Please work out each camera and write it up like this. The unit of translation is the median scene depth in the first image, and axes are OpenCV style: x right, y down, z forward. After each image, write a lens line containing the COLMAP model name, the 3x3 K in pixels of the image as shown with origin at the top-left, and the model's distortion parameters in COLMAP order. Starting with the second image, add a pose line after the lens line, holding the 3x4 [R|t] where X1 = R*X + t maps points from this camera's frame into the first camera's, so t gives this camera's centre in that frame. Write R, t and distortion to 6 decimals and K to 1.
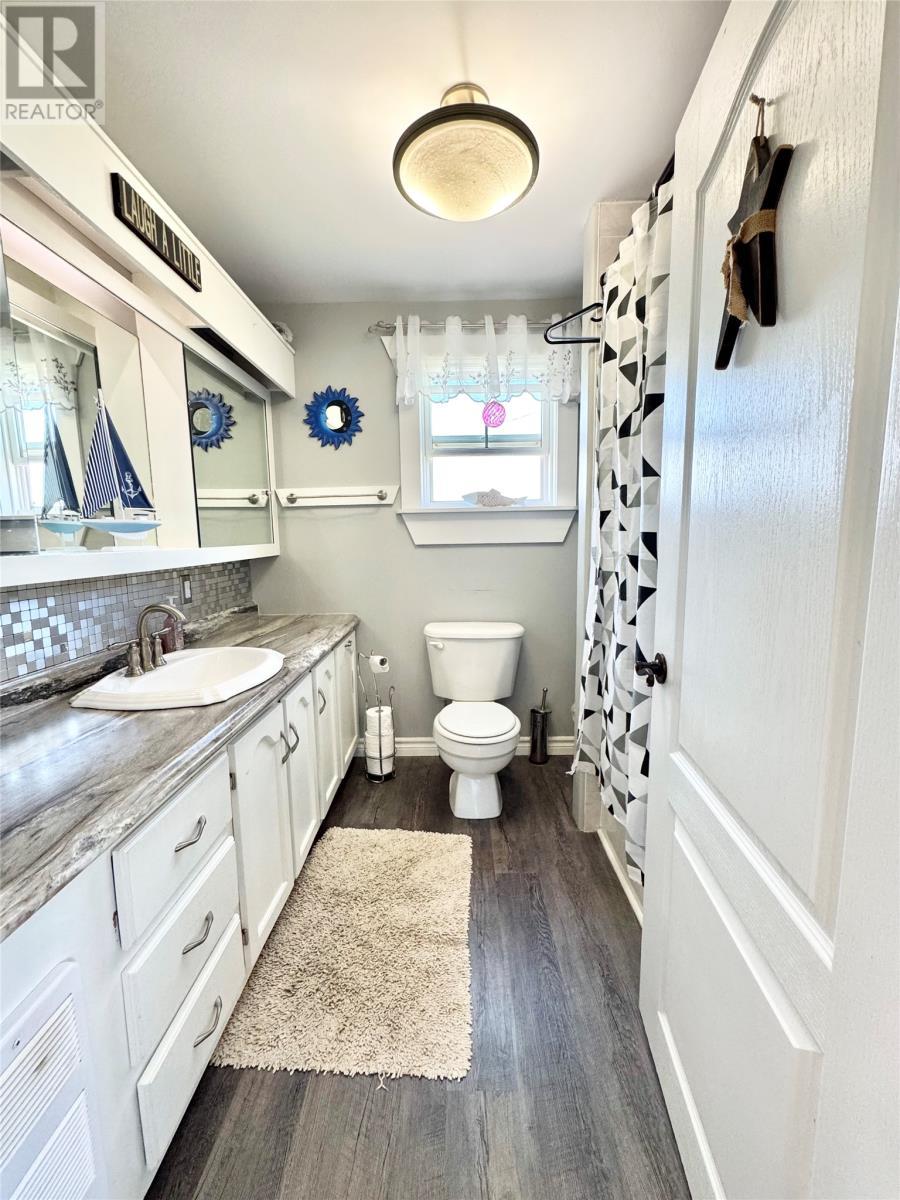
lens RADIAL K [[479.2, 0, 451.1], [0, 479.2, 598.0], [0, 0, 1]] dist [-0.008011, 0.000272]
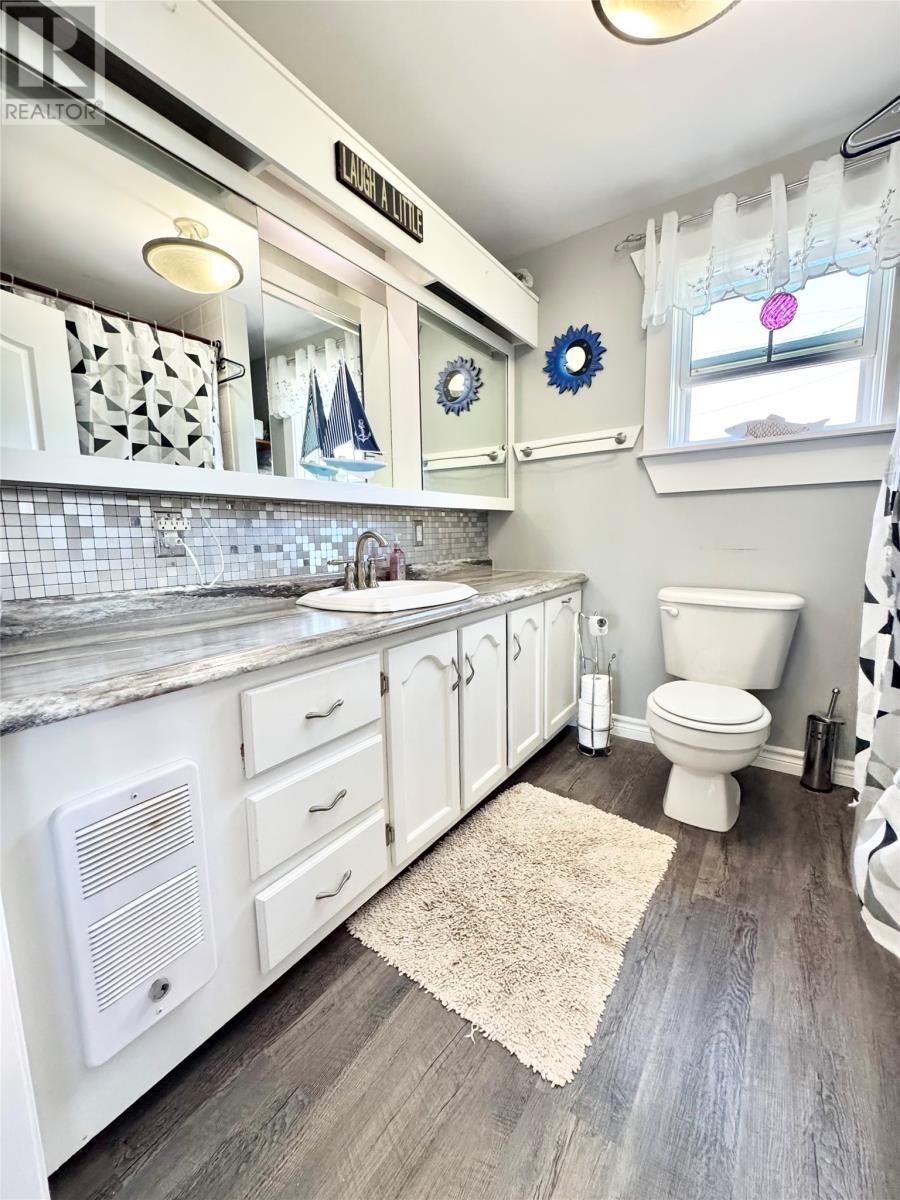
lens RADIAL K [[479.2, 0, 449.7], [0, 479.2, 599.2], [0, 0, 1]] dist [-0.008011, 0.000272]
pose [[0.822959, 0.076618, -0.562911, 0.140670], [-0.066819, 0.997040, 0.038019, 0.084031], [0.564158, 0.006325, 0.825643, 0.114951]]
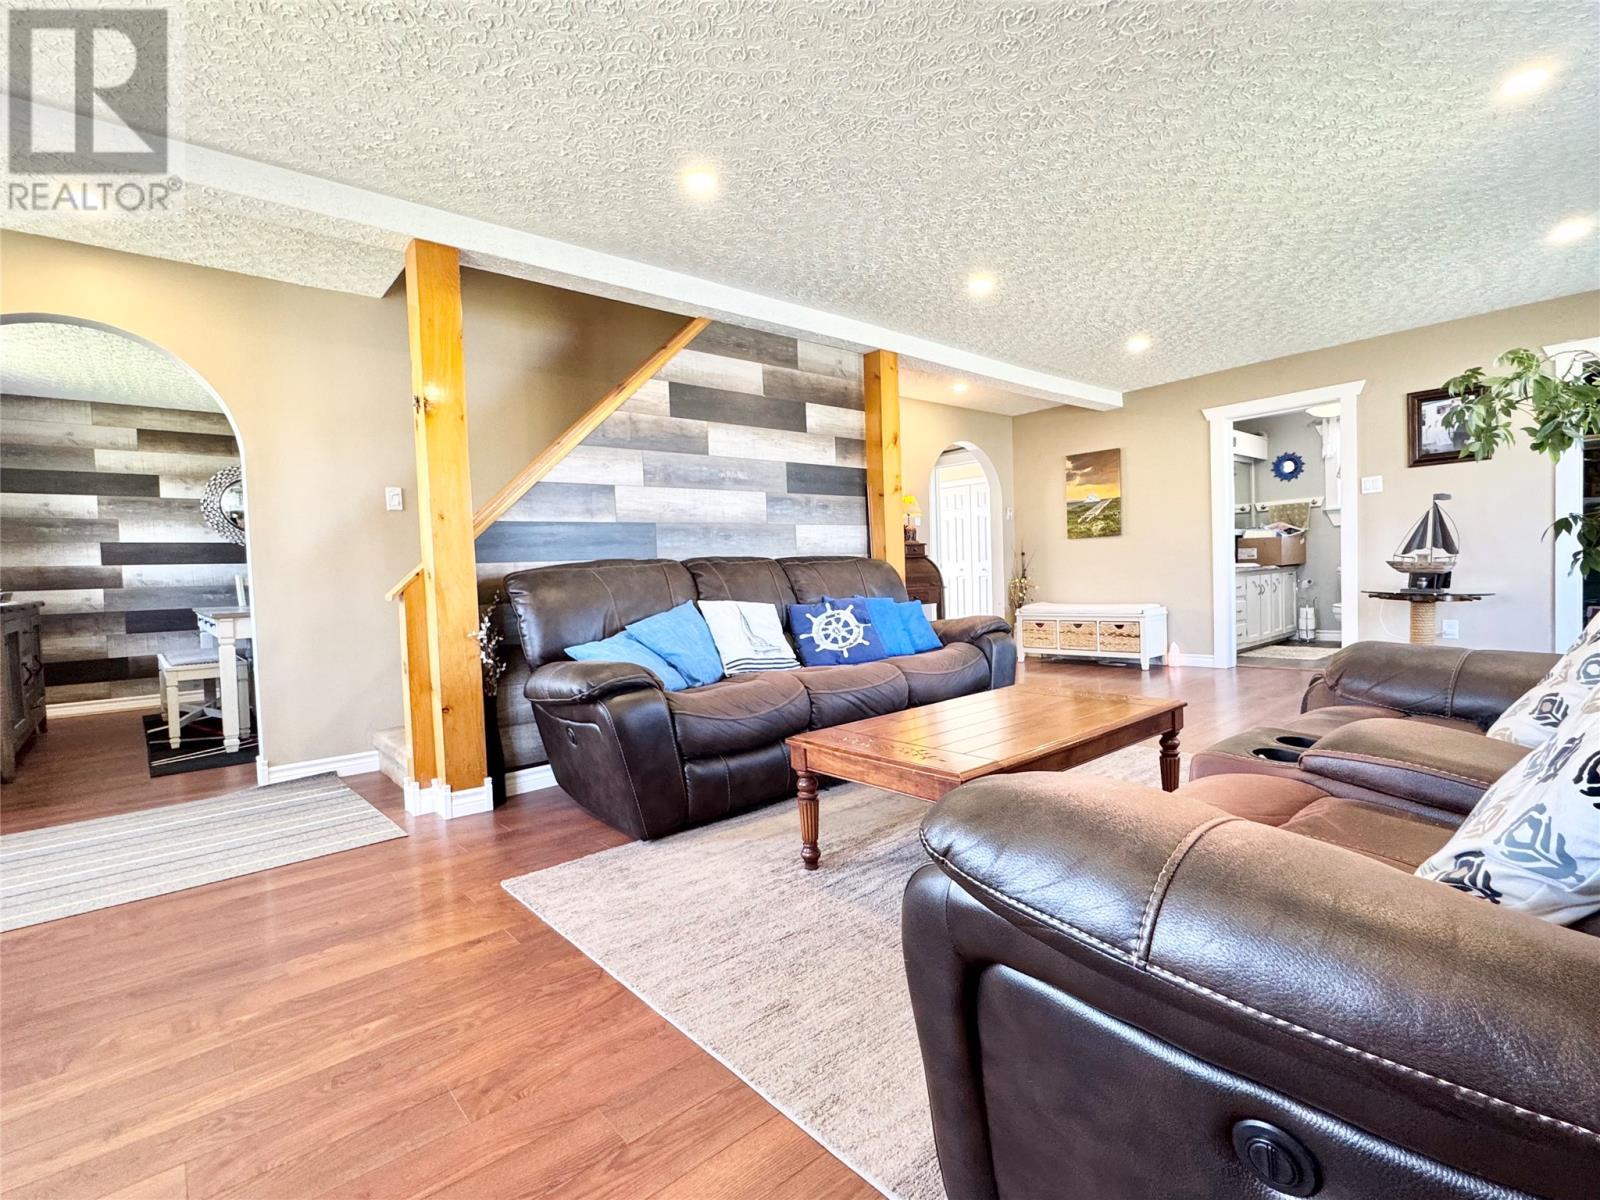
lens RADIAL K [[749.6, 0, 805.9], [0, 749.6, 600.1], [0, 0, 1]] dist [-0.003735, -0.000218]
pose [[0.664703, 0.016169, -0.746933, 0.947101], [-0.065734, 0.997154, -0.036912, 0.538565], [0.744211, 0.073634, 0.663874, -3.161246]]
